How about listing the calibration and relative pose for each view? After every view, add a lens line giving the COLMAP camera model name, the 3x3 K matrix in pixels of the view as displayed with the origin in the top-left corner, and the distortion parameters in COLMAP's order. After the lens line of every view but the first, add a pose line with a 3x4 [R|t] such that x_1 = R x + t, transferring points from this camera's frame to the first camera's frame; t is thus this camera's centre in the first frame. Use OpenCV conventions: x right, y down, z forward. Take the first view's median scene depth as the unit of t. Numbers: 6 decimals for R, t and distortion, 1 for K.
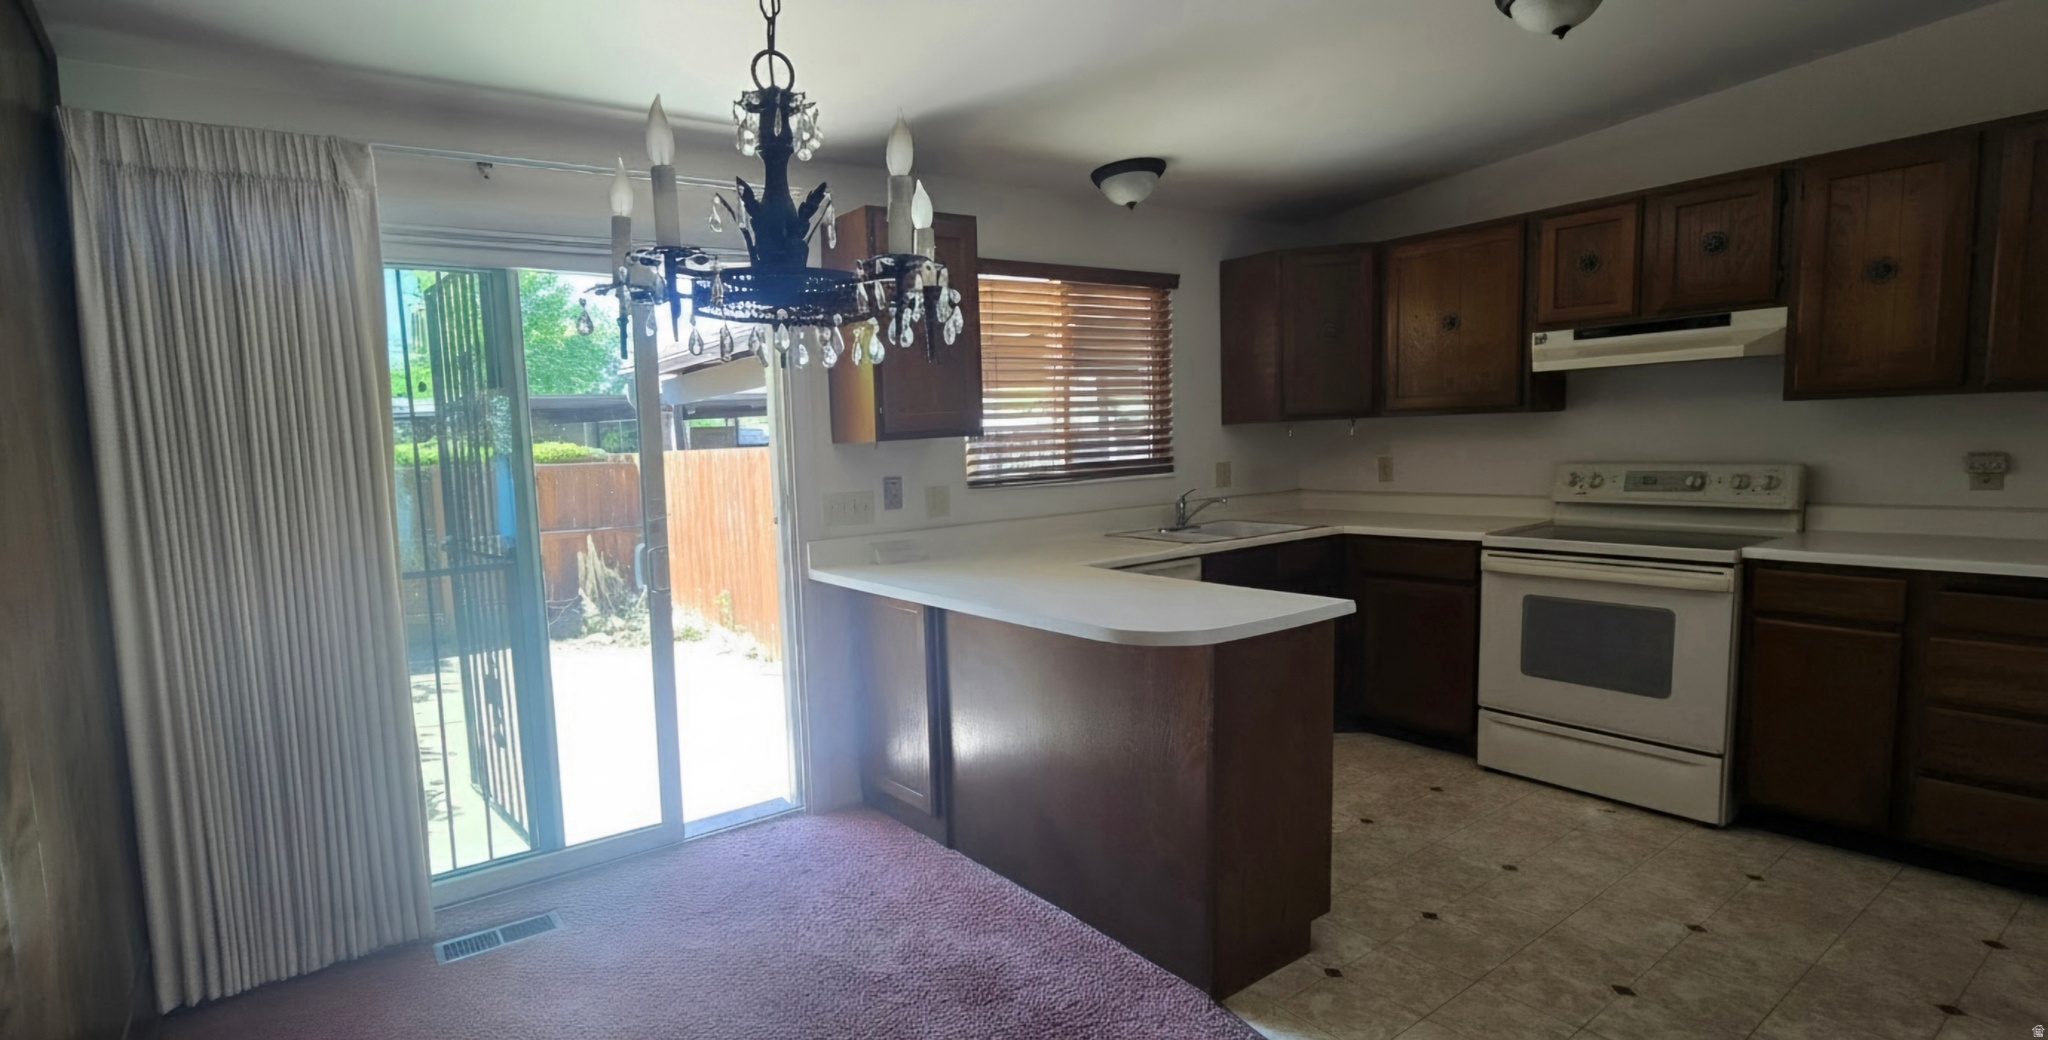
lens RADIAL K [[968.9, 0, 919.5], [0, 968.9, 534.3], [0, 0, 1]] dist [-0.001438, 0.002328]
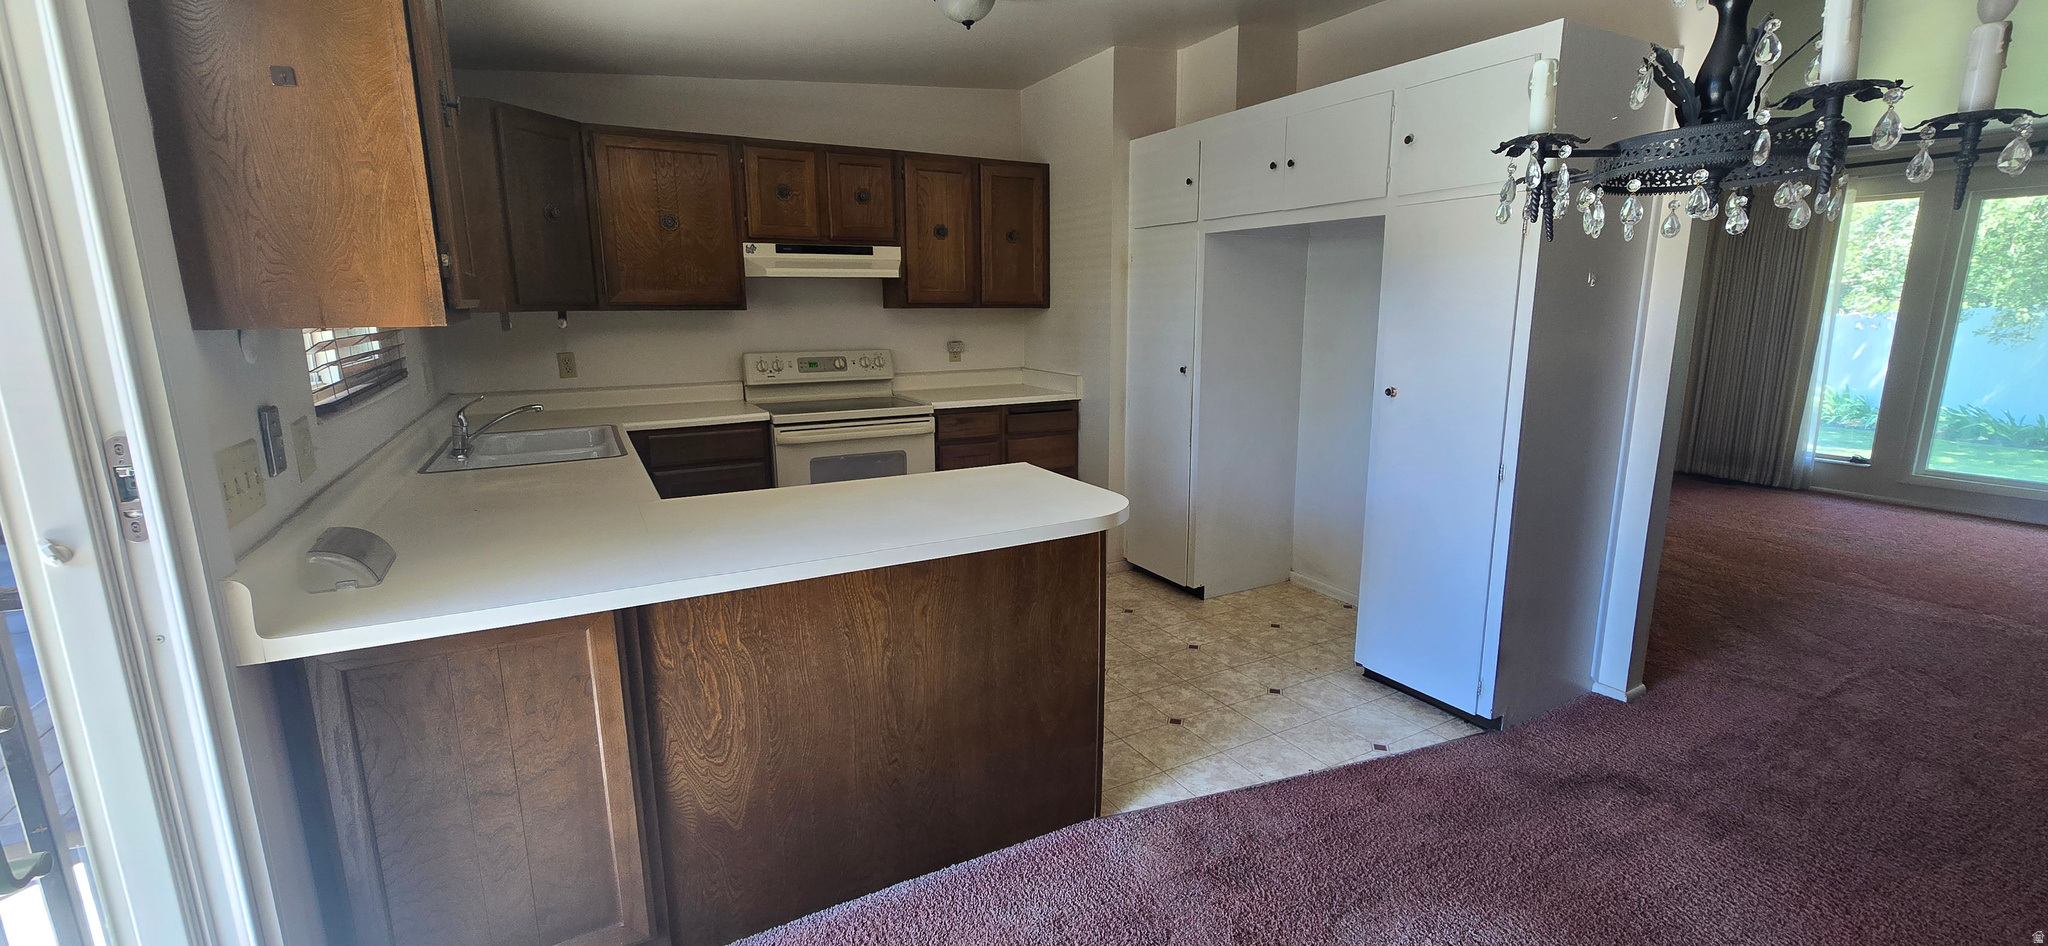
lens RADIAL K [[839.5, 0, 1030.6], [0, 839.5, 474.8], [0, 0, 1]] dist [-0.011171, -0.000283]
pose [[0.087459, -0.158173, 0.983531, -0.397414], [0.099937, 0.983726, 0.149317, -0.048164], [-0.991143, 0.085232, 0.101843, 0.592575]]
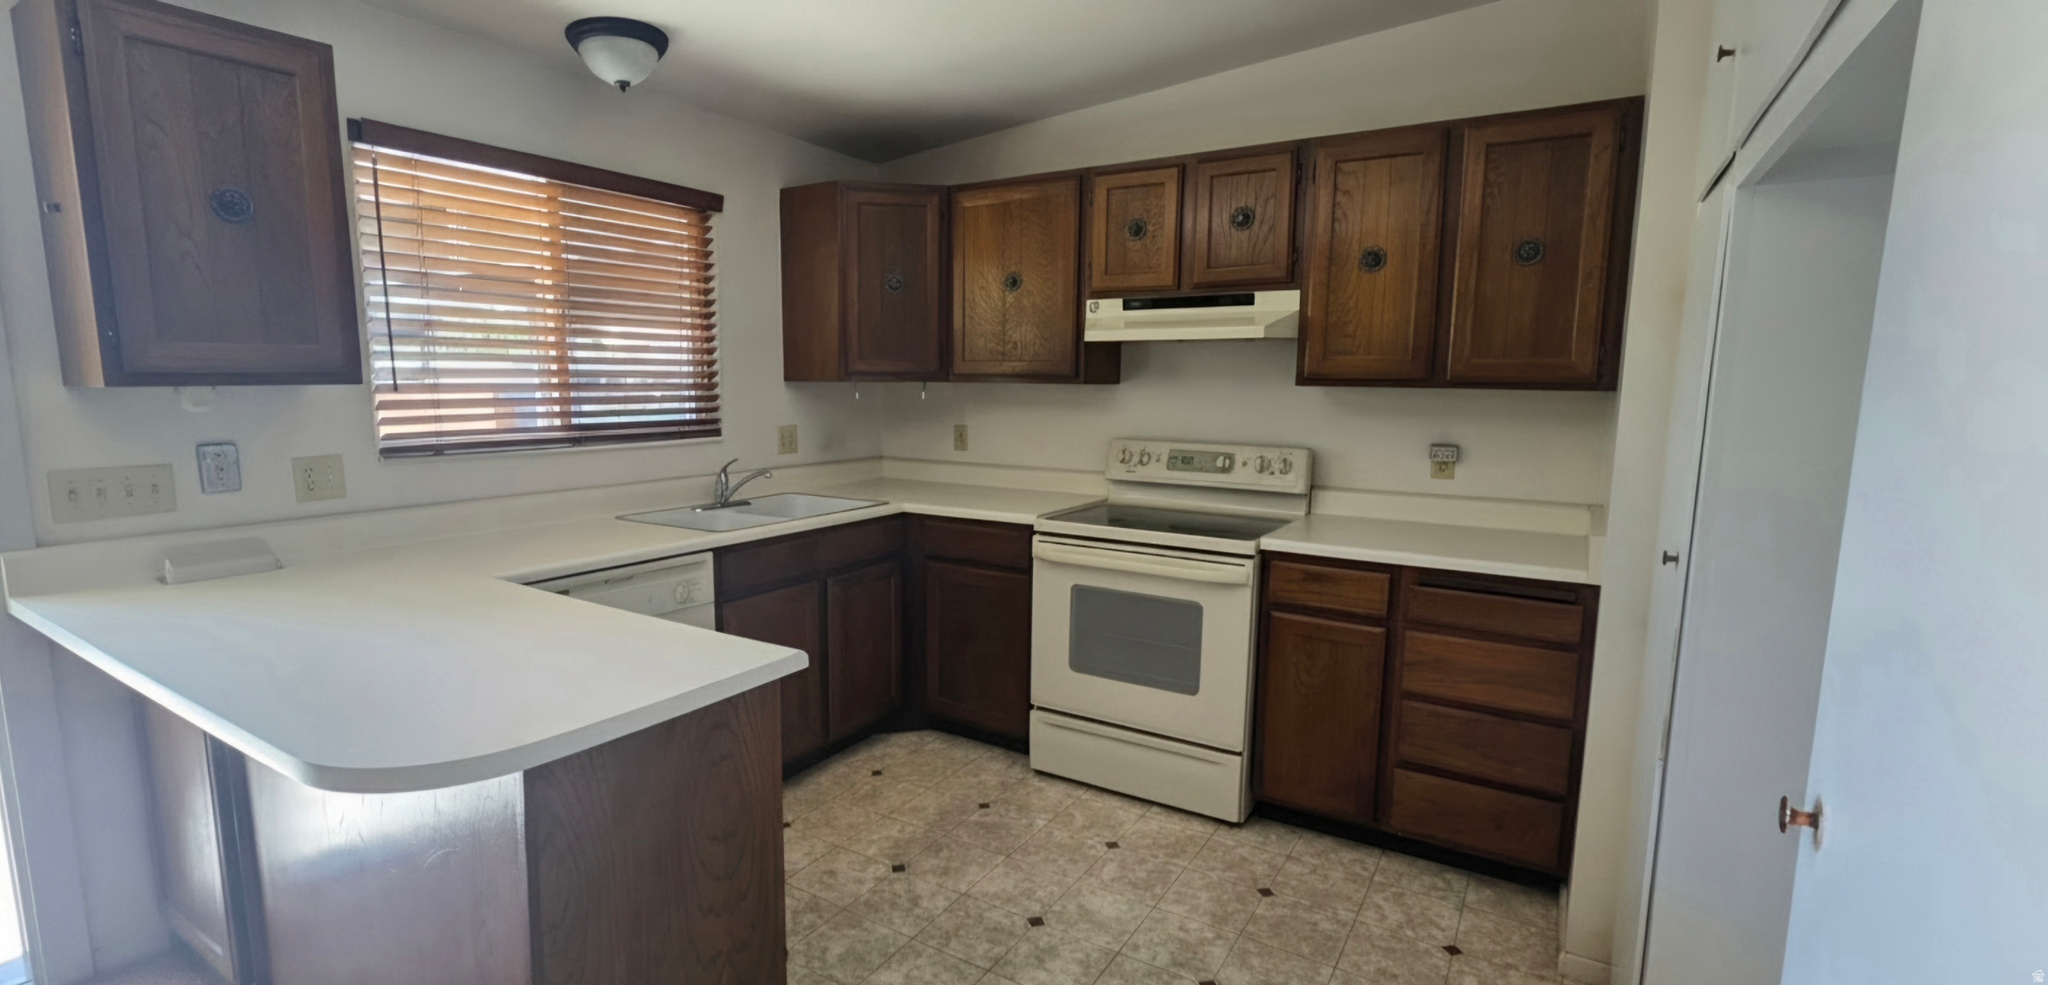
lens RADIAL K [[897.4, 0, 1017.3], [0, 897.4, 505.7], [0, 0, 1]] dist [0.000111, 0.000560]
pose [[0.910233, -0.011409, 0.413938, 0.219653], [-0.002894, 0.999421, 0.033910, -0.039847], [-0.414085, -0.032064, 0.909673, 0.244265]]
